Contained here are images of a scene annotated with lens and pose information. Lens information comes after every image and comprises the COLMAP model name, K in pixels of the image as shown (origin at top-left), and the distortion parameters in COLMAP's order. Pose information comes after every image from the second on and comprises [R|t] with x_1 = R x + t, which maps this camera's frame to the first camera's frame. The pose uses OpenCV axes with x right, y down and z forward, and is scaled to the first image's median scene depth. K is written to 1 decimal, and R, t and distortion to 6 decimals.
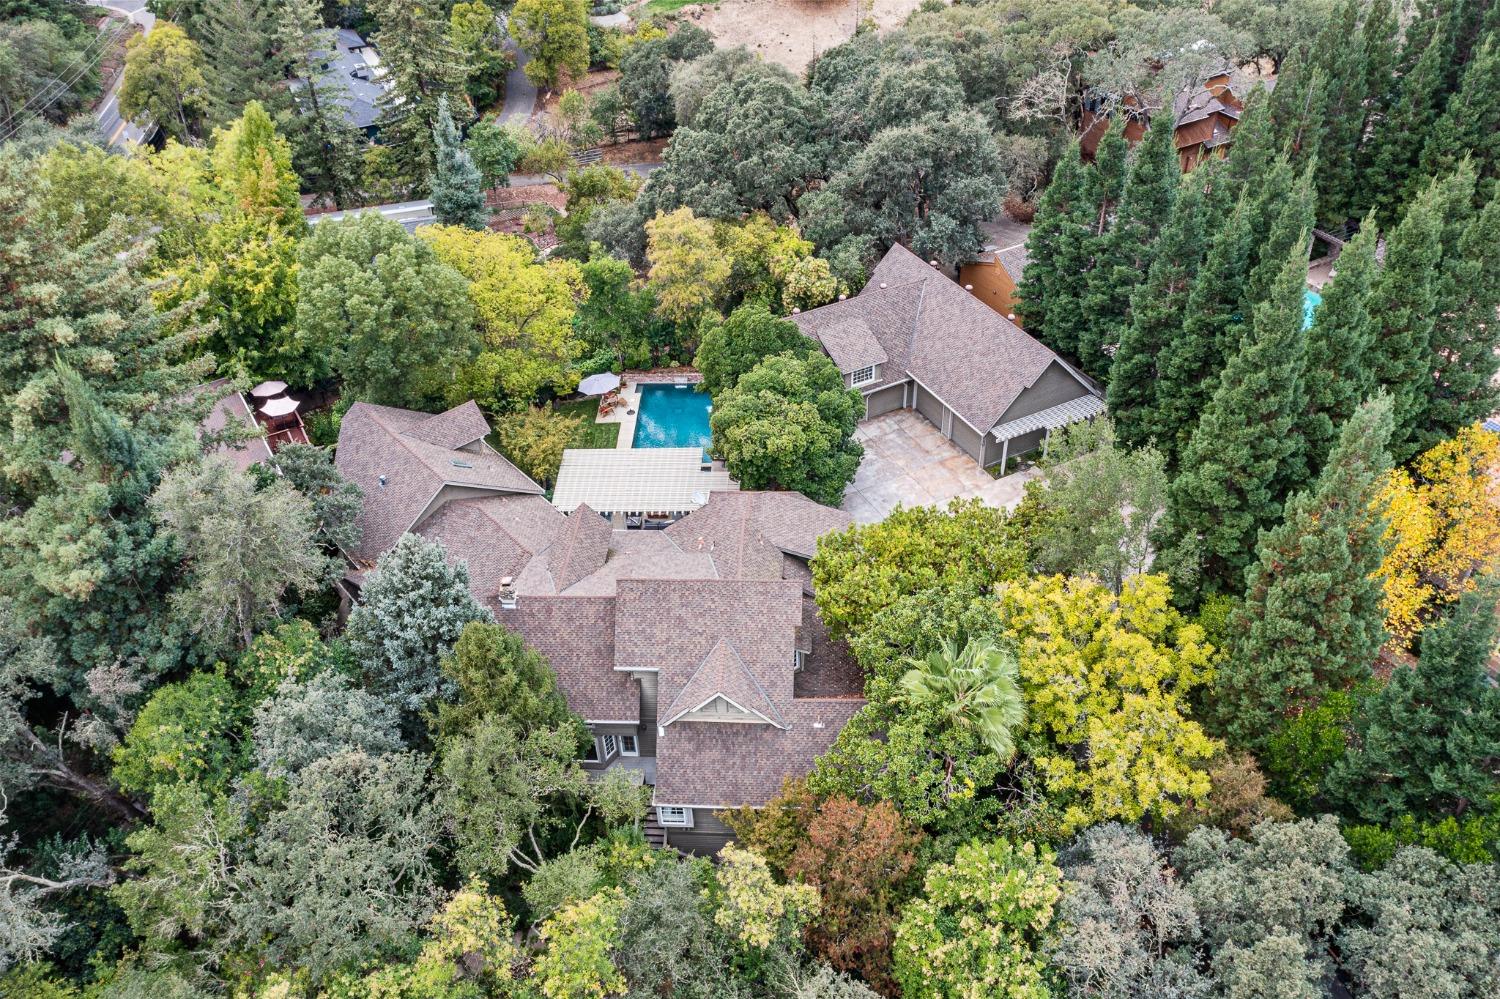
lens RADIAL K [[1204.7, 0, 750.0], [0, 1204.7, 499.5], [0, 0, 1]] dist [-0.001619, 0.006659]
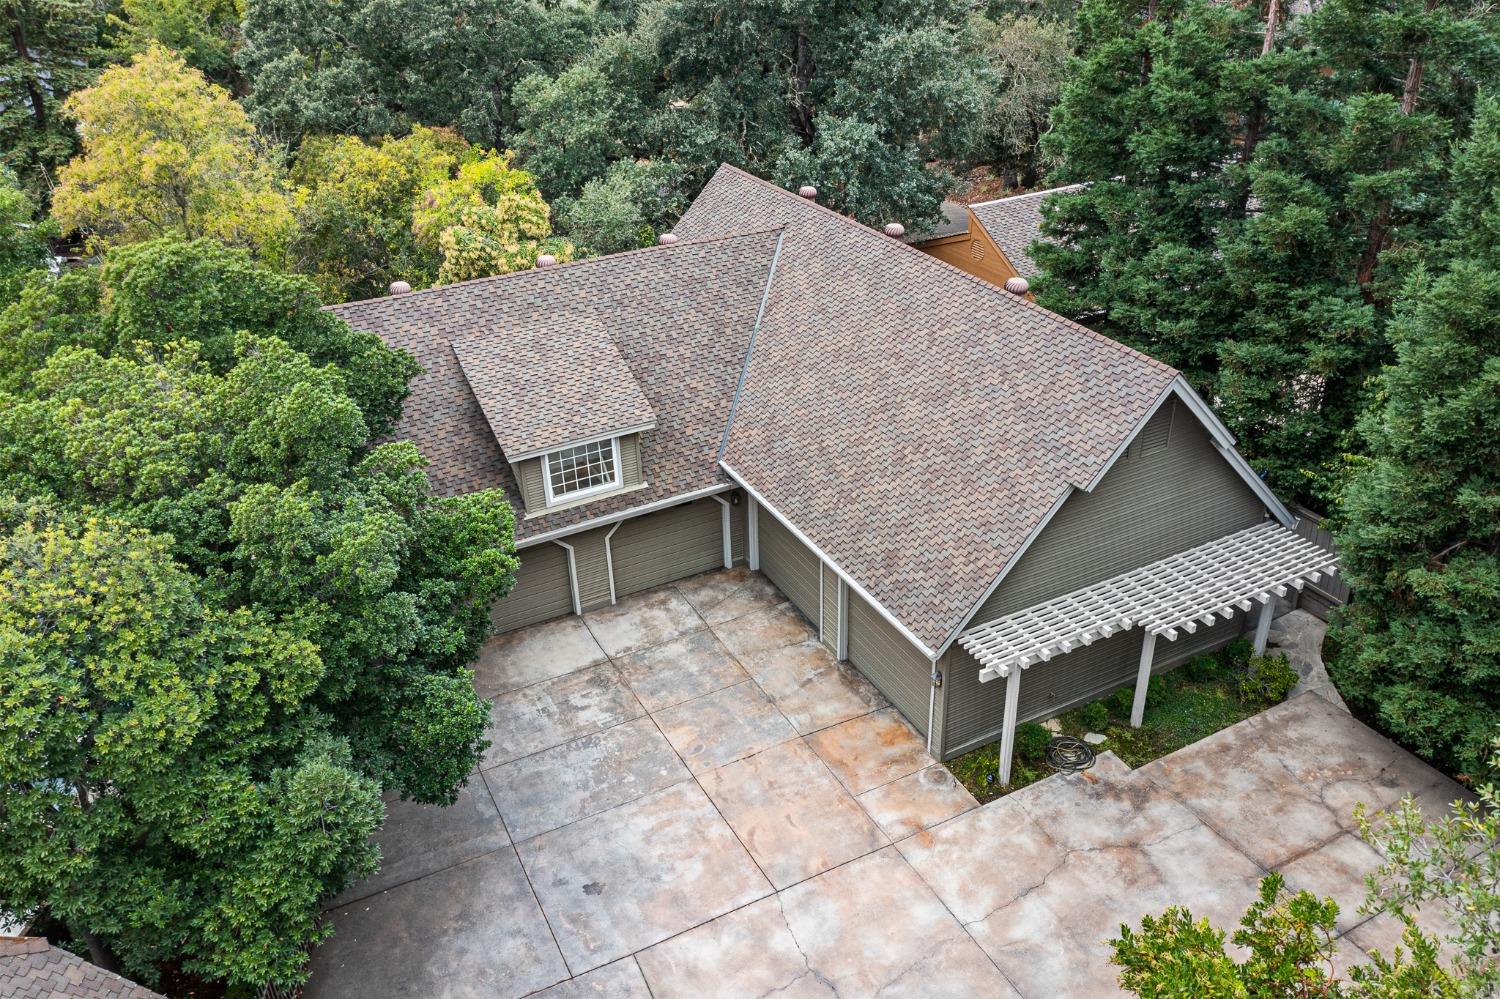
lens RADIAL K [[1204.7, 0, 750.0], [0, 1204.7, 499.5], [0, 0, 1]] dist [-0.001619, 0.006659]
pose [[0.999997, -0.001048, -0.002197, 0.142287], [0.000716, 0.989275, -0.146062, -0.045759], [0.002327, 0.146060, 0.989273, 0.671171]]
